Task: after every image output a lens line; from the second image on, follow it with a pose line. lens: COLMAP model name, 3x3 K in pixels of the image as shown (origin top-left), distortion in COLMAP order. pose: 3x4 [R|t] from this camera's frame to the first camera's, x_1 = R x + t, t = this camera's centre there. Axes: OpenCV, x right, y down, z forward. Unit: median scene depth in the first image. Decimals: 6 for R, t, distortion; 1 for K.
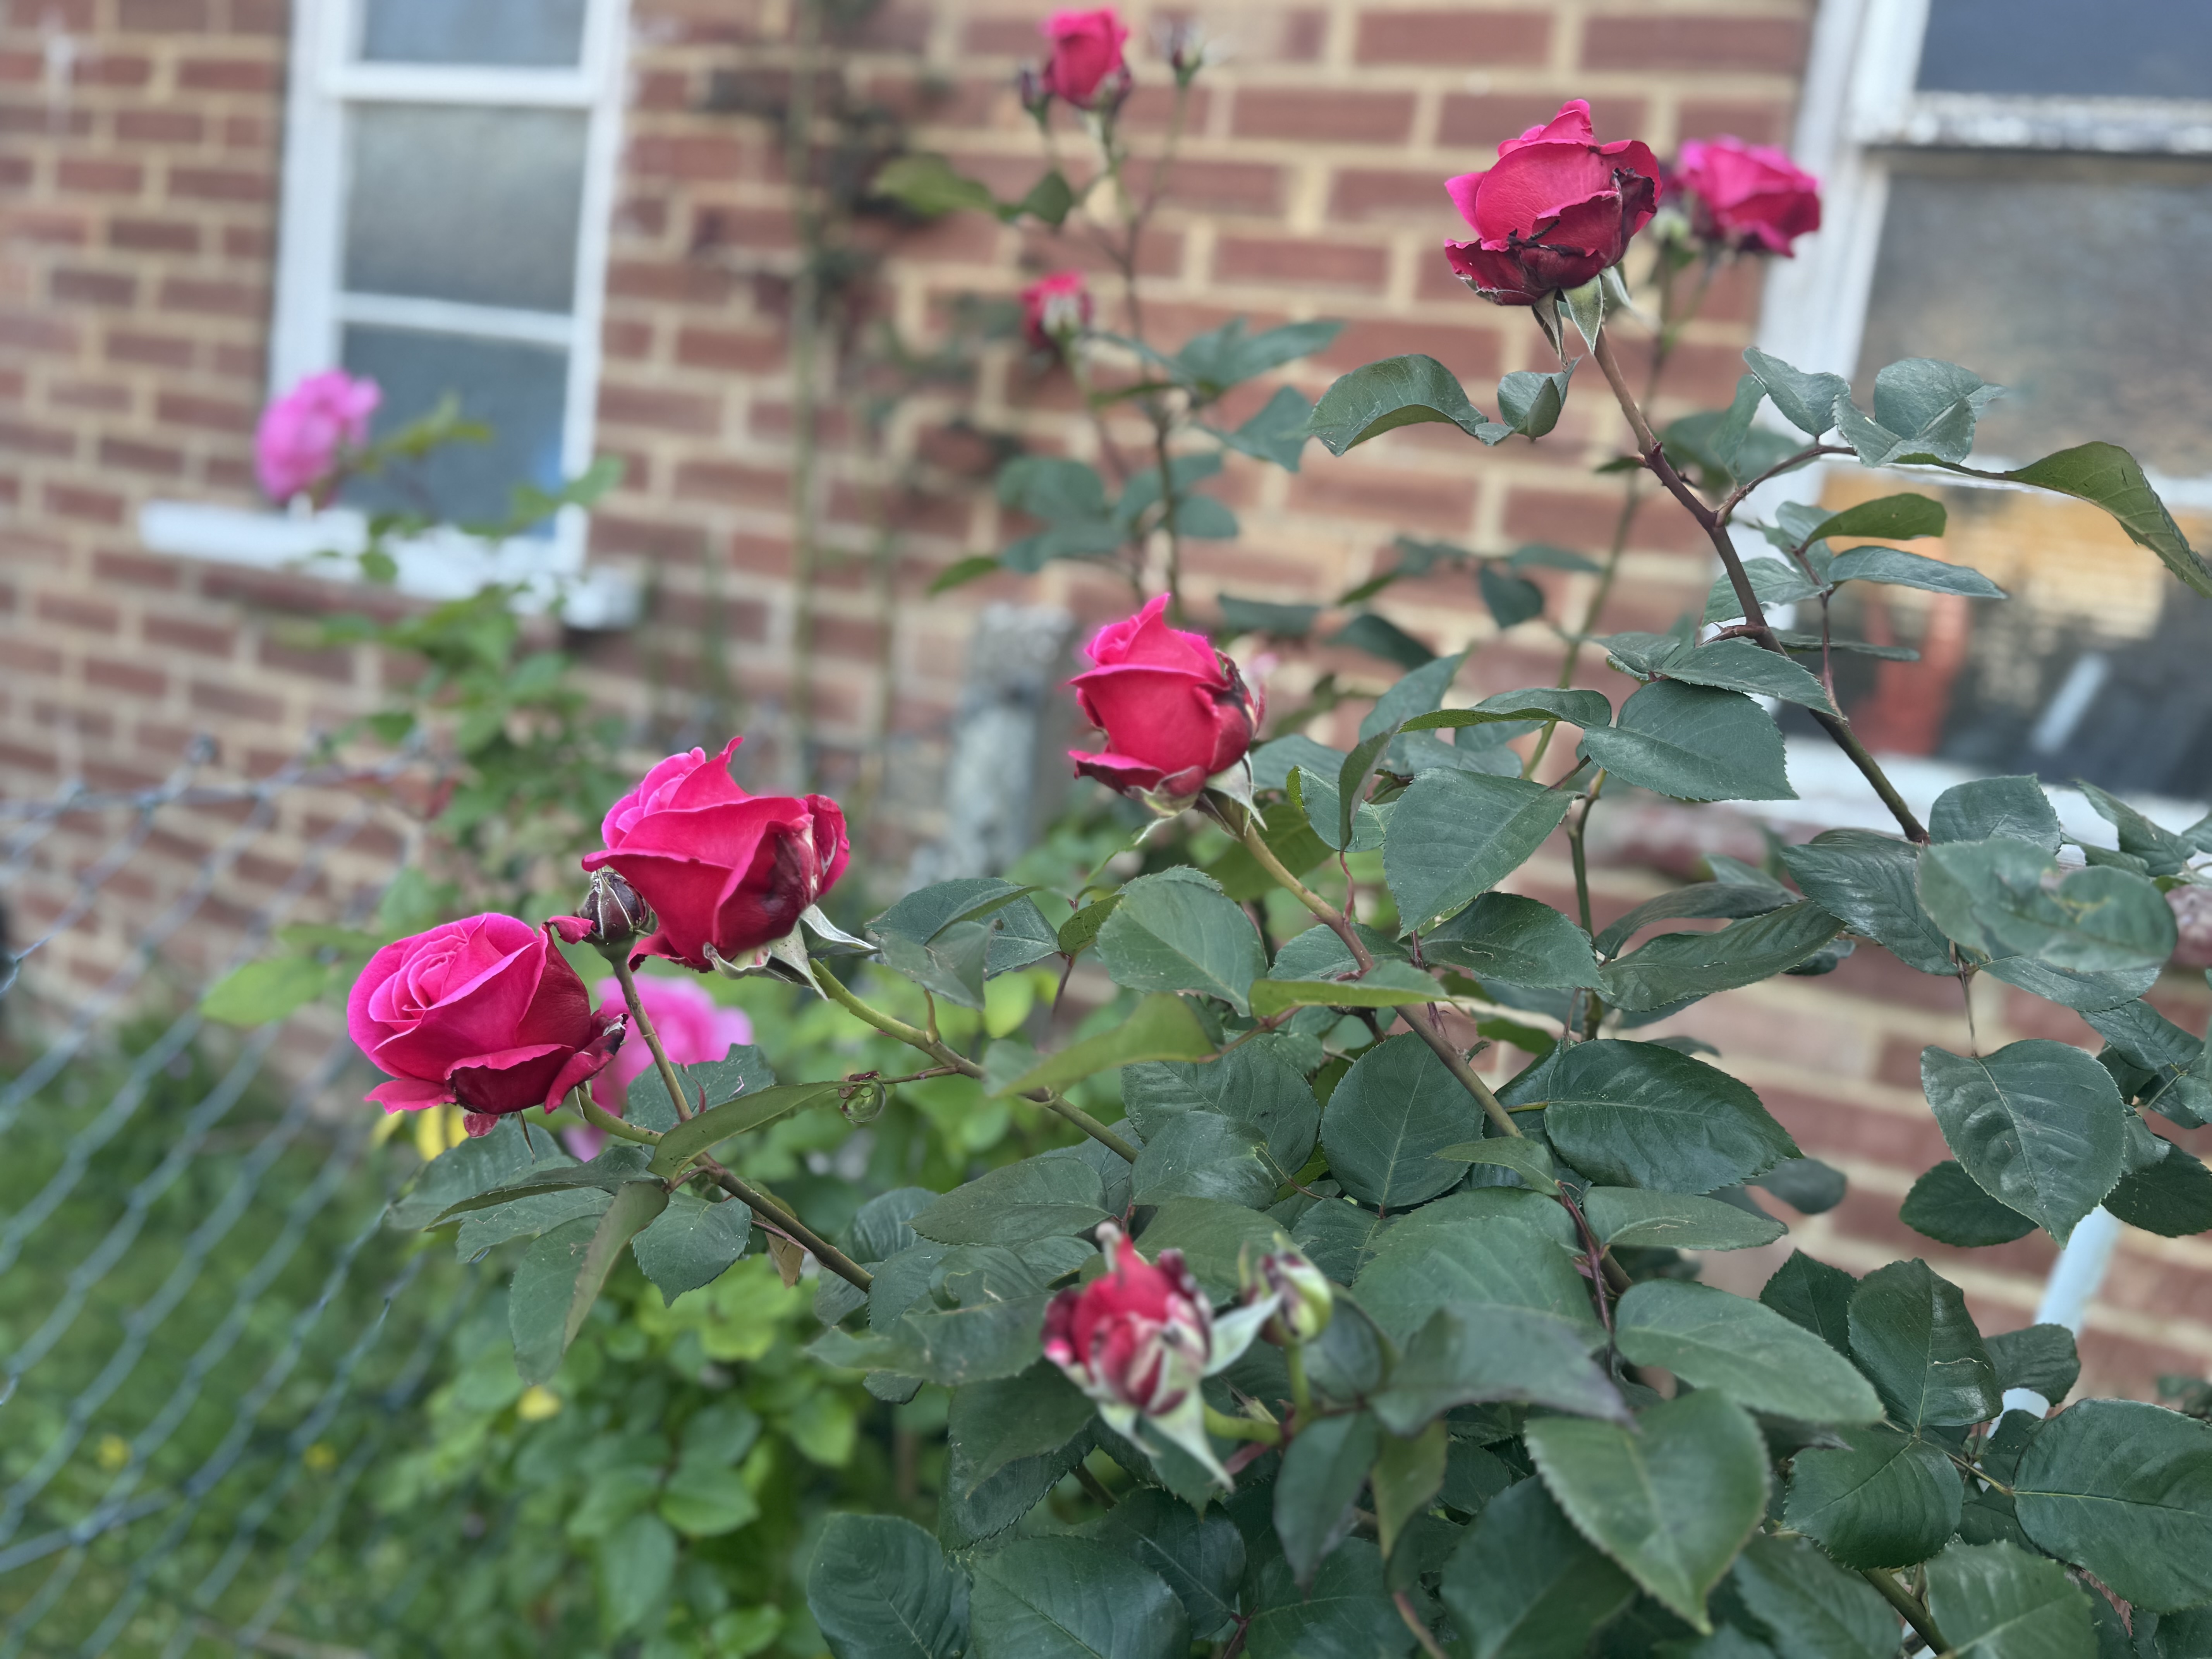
lens RADIAL K [[2114.8, 0, 1107.5], [0, 2114.8, 838.1], [0, 0, 1]] dist [0.009906, 0.000000]
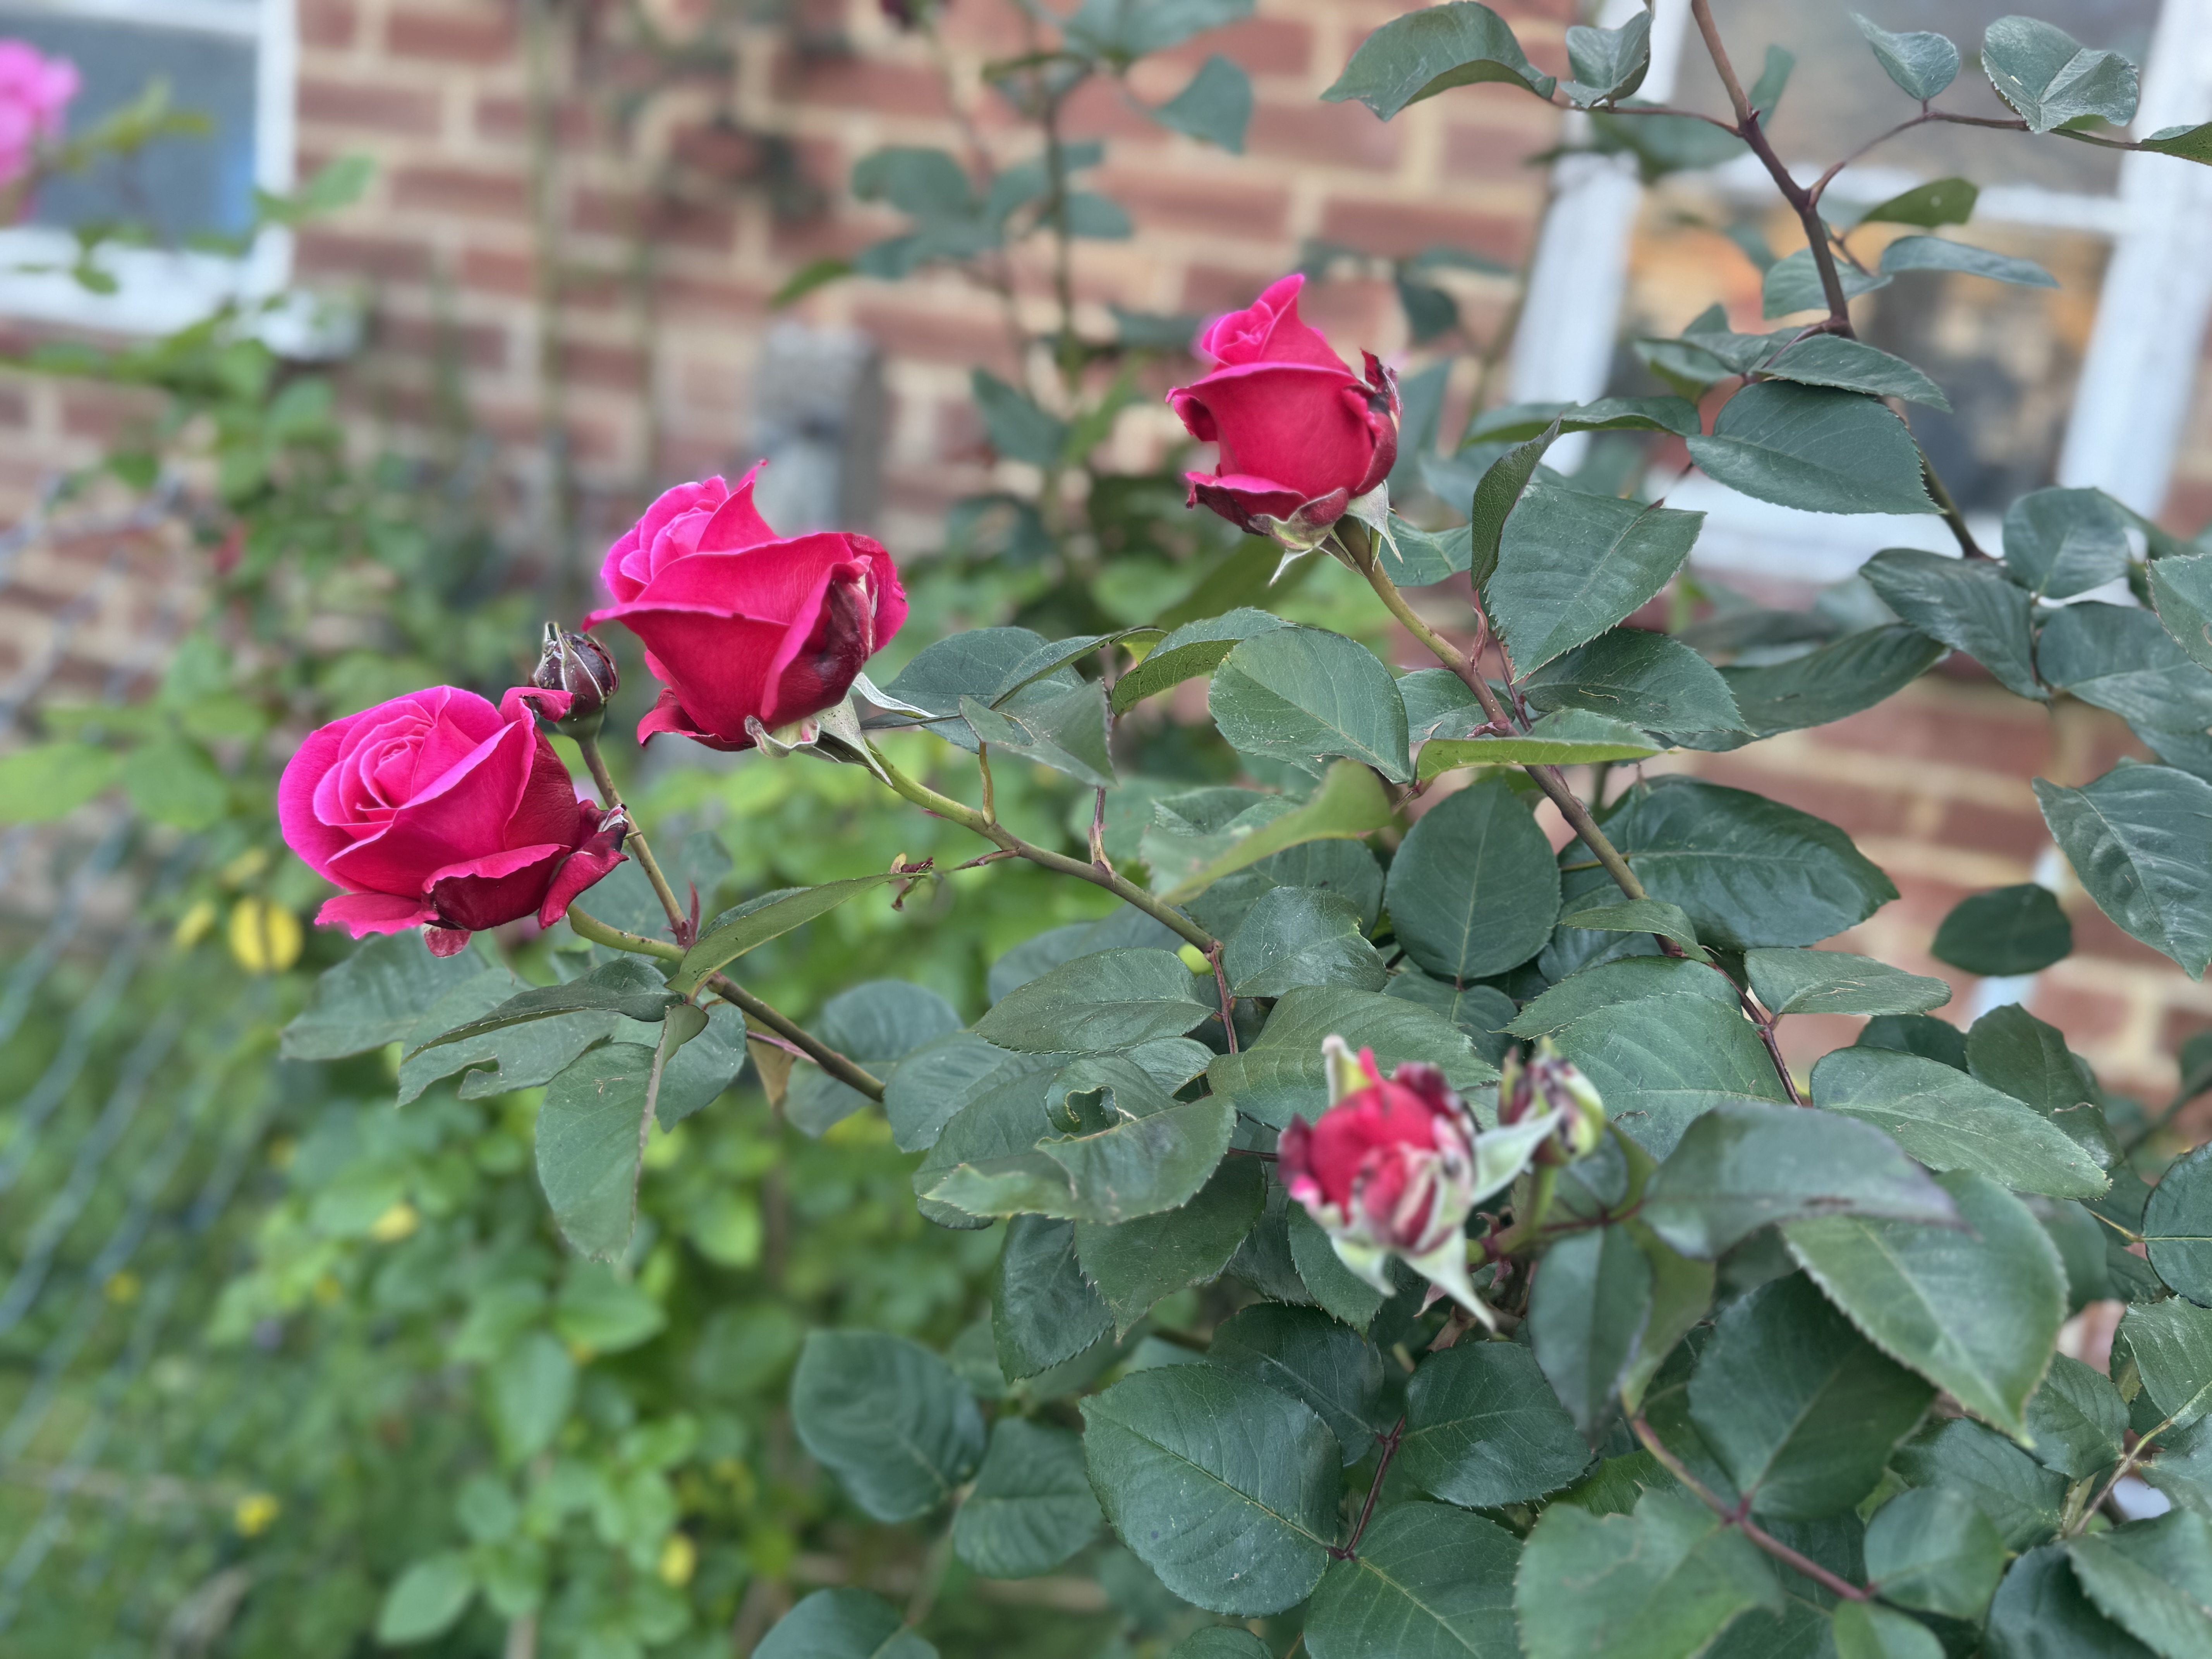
lens RADIAL K [[2114.8, 0, 1129.3], [0, 2114.8, 860.9], [0, 0, 1]] dist [0.009906, 0.000000]
pose [[0.988206, -0.045943, 0.146077, -0.141037], [0.026034, 0.990450, 0.135389, -0.002086], [-0.150902, -0.129989, 0.979965, 0.136658]]
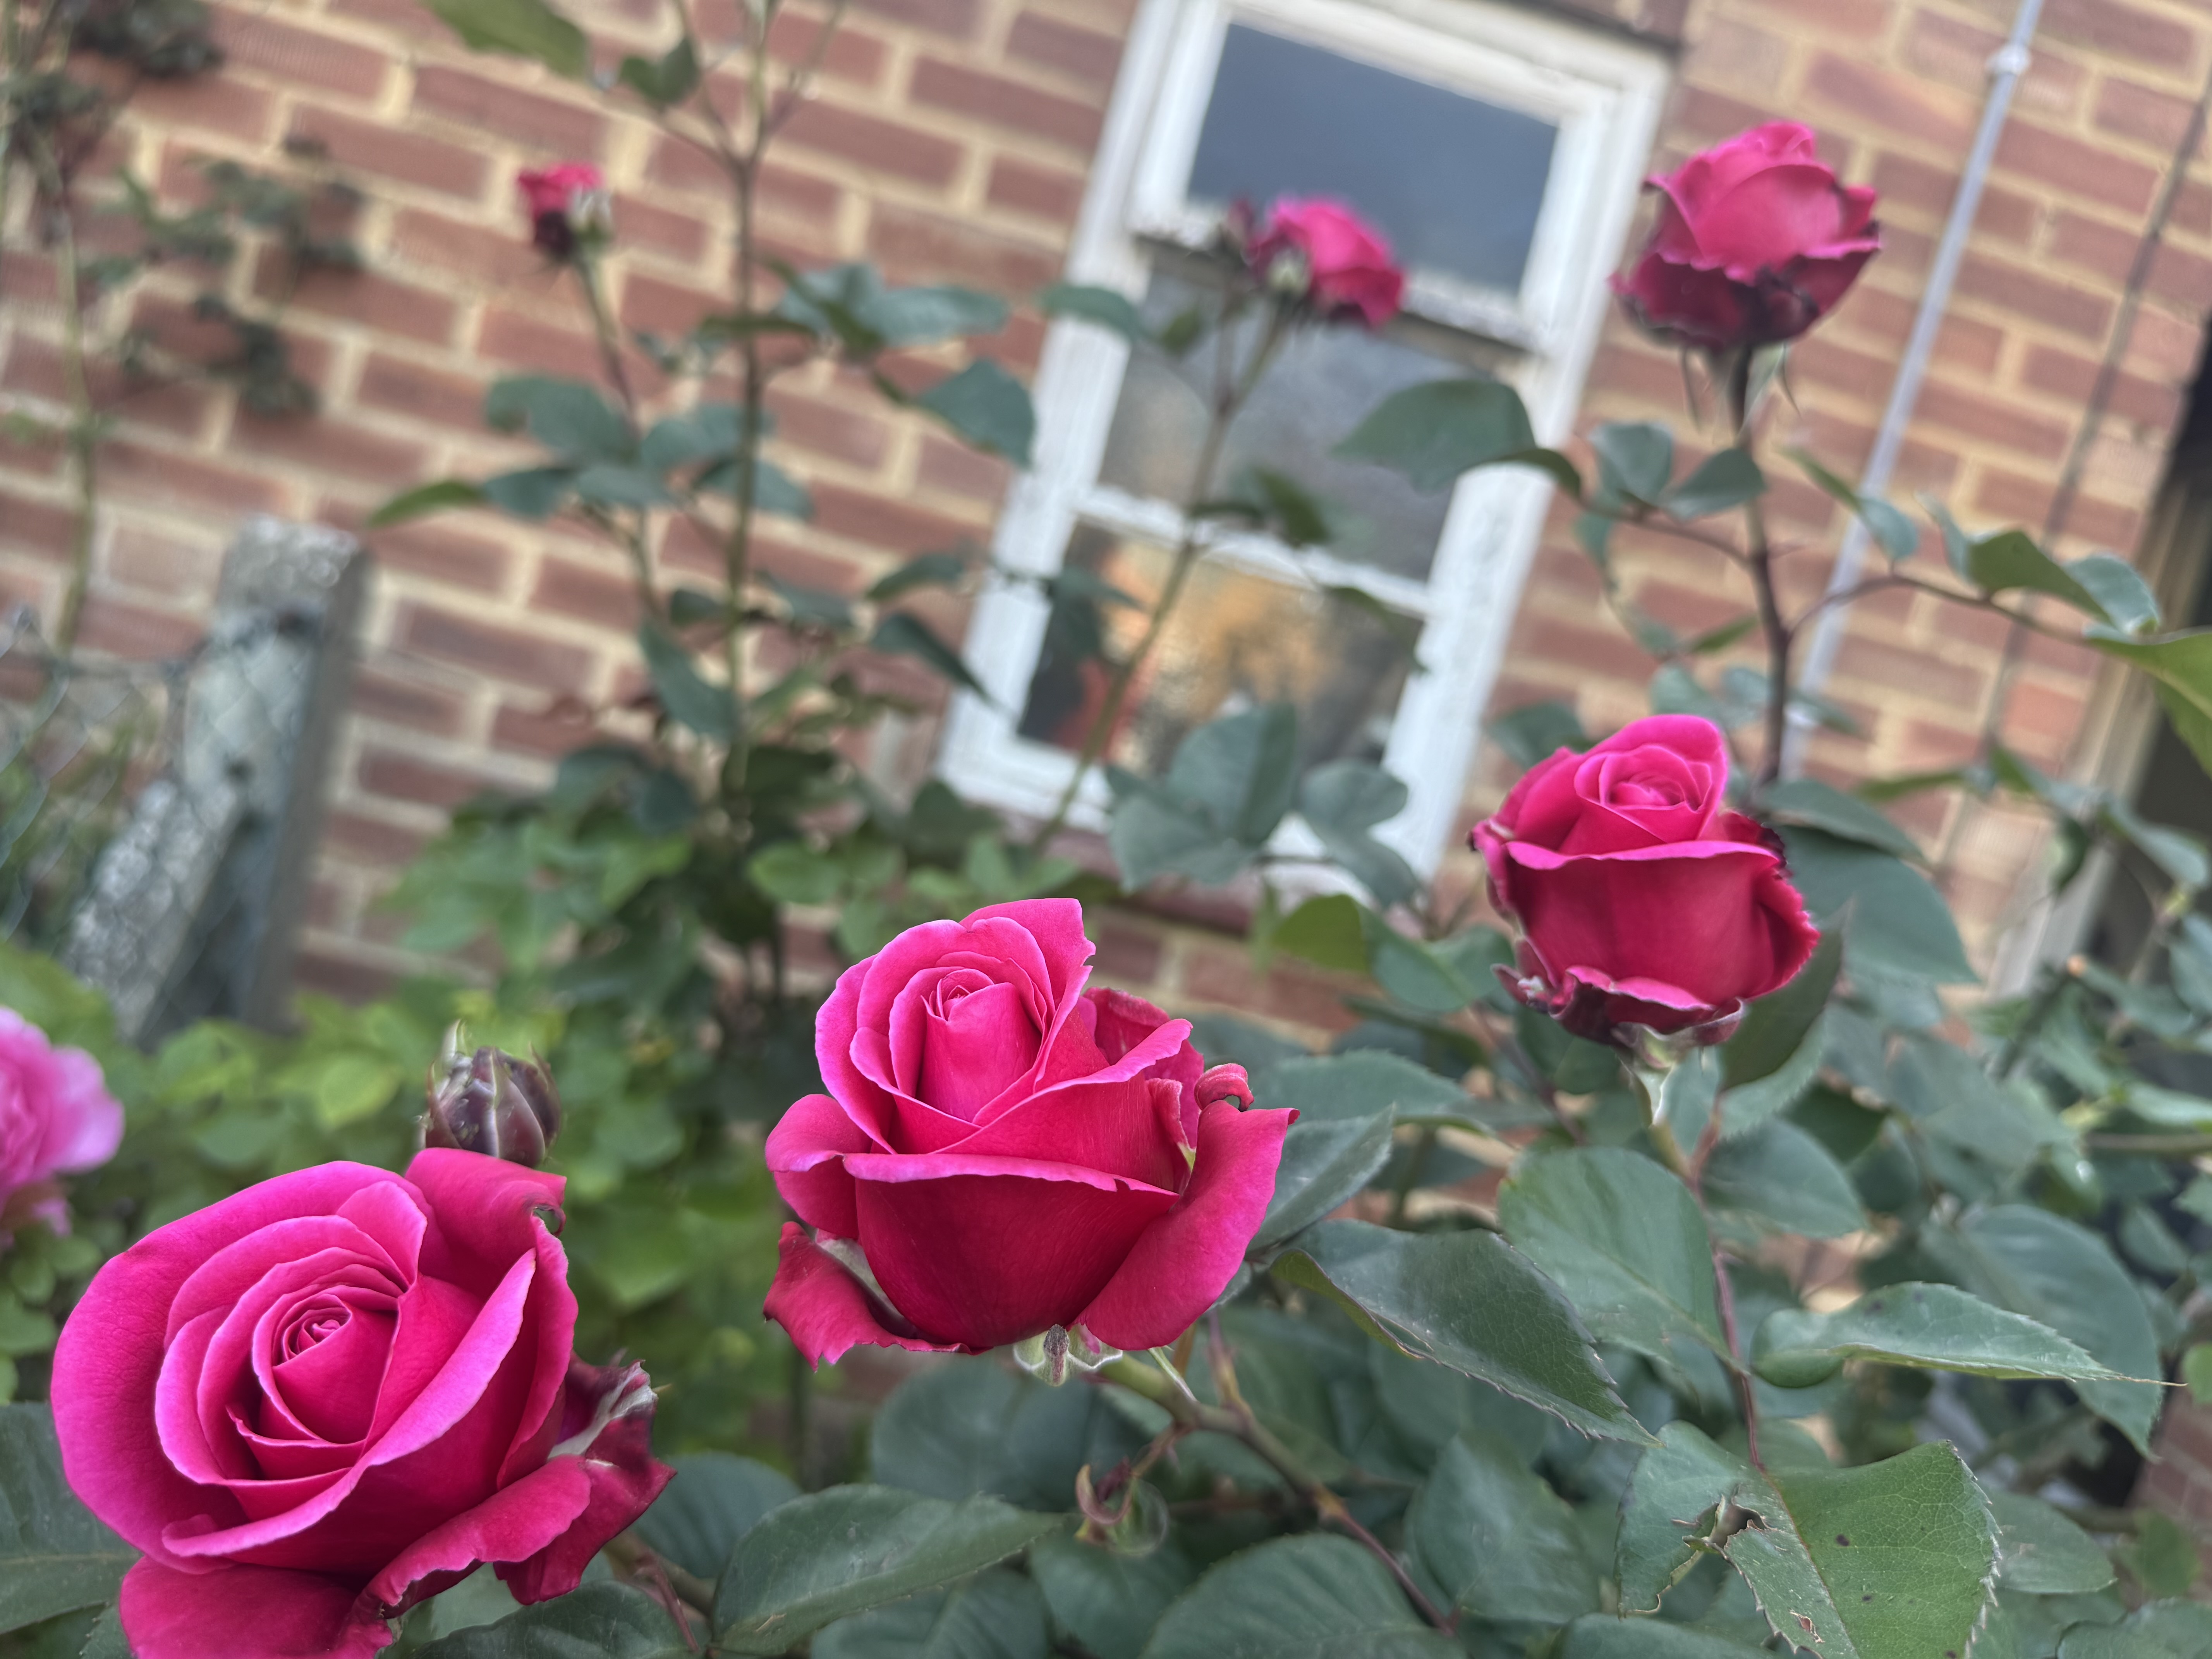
lens RADIAL K [[1707.6, 0, 1112.5], [0, 1707.6, 815.3], [0, 0, 1]] dist [-0.018705, 0.055572]
pose [[0.855702, 0.054102, 0.514633, -0.326674], [-0.073254, 0.997169, 0.016974, -0.064951], [-0.512257, -0.052223, 0.857243, 0.523291]]
